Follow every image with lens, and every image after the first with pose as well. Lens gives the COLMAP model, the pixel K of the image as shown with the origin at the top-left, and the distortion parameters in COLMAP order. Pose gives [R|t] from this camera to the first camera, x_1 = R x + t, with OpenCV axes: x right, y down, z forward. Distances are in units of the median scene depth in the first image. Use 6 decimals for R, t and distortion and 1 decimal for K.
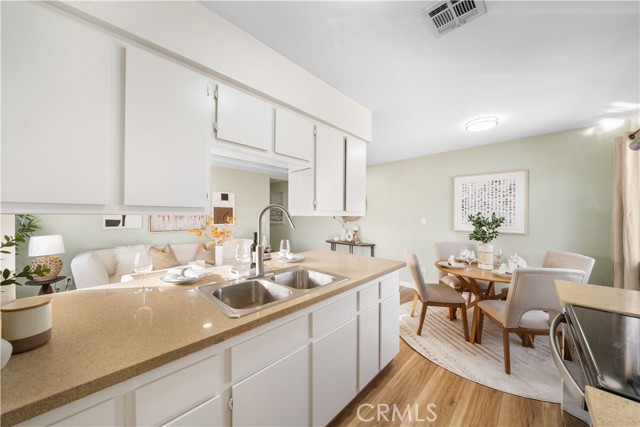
lens RADIAL K [[219.5, 0, 318.4], [0, 219.5, 214.7], [0, 0, 1]] dist [-0.012554, 0.000749]
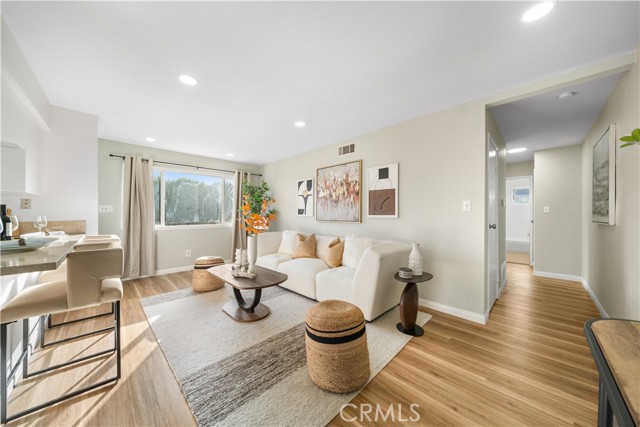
lens RADIAL K [[219.5, 0, 317.5], [0, 219.5, 213.4], [0, 0, 1]] dist [-0.012554, 0.000749]
pose [[-0.020488, -0.005900, -0.999773, 0.257016], [-0.006087, 0.999965, -0.005776, 0.049406], [0.999772, 0.005967, -0.020523, 1.003803]]
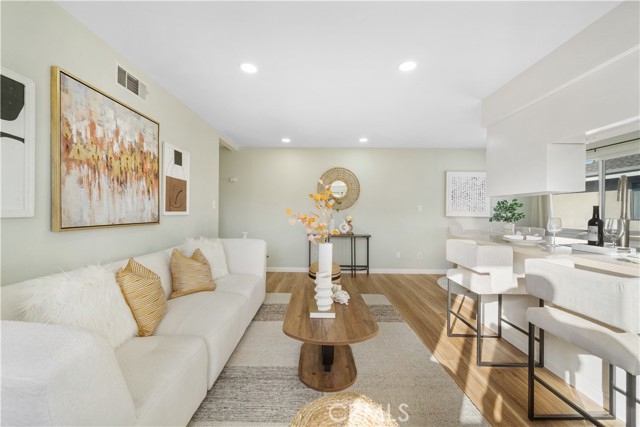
lens RADIAL K [[260.4, 0, 317.0], [0, 260.4, 212.8], [0, 0, 1]] dist [-0.000529, 0.000036]
pose [[0.715910, 0.004742, 0.698176, -0.749740], [-0.008013, 0.999967, 0.001425, 0.048880], [-0.698147, -0.006615, 0.715924, 0.435461]]
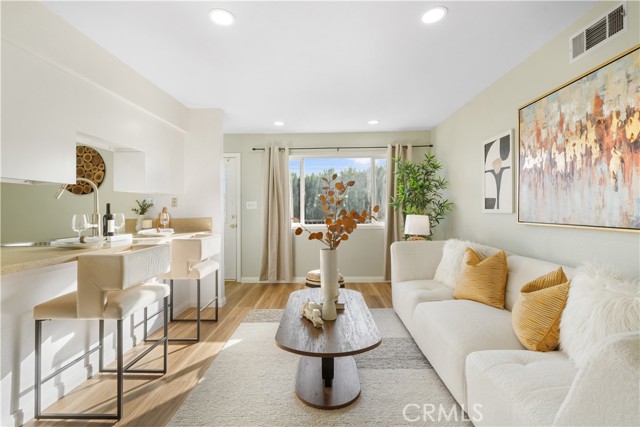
lens RADIAL K [[288.8, 0, 317.2], [0, 288.8, 204.9], [0, 0, 1]] dist [0.010076, -0.000846]
pose [[-0.732842, -0.007842, -0.680354, -0.033503], [0.003689, 0.999873, -0.015499, 0.047998], [0.680389, -0.013868, -0.732720, 1.135534]]
